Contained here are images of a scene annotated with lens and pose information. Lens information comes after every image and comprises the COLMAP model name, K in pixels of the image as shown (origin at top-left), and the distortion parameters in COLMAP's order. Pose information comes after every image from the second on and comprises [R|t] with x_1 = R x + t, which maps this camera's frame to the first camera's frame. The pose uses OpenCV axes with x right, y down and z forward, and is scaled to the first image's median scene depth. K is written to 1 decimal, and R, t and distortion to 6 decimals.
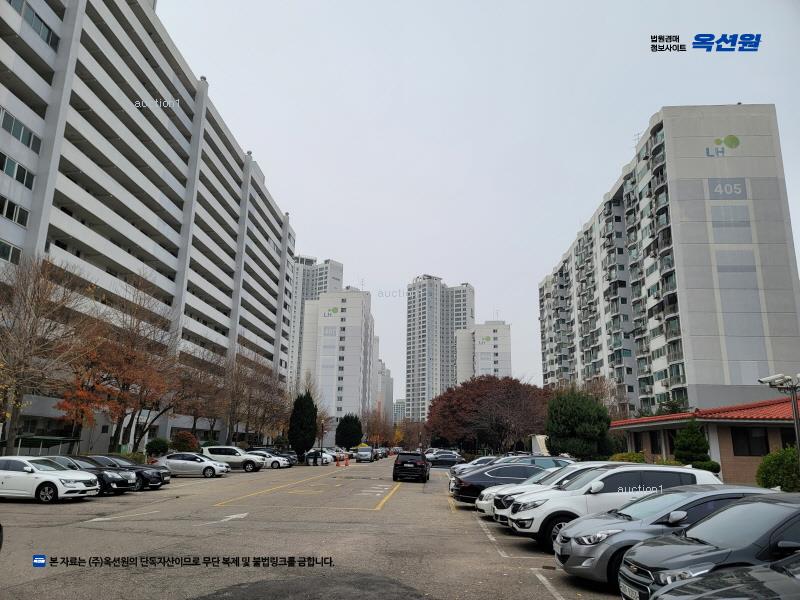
lens RADIAL K [[600.5, 0, 402.3], [0, 600.5, 300.6], [0, 0, 1]] dist [0.010633, 0.000185]
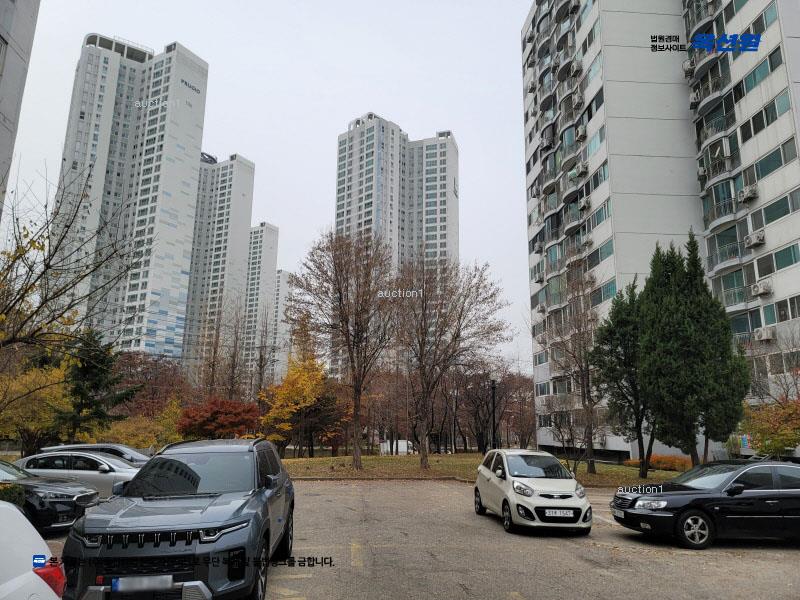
lens RADIAL K [[600.5, 0, 398.1], [0, 600.5, 298.5], [0, 0, 1]] dist [0.010633, 0.000185]
pose [[0.995113, 0.024028, 0.095779, 0.013259], [-0.030577, 0.997251, 0.067500, 0.086927], [-0.093893, -0.070098, 0.993111, 0.447524]]
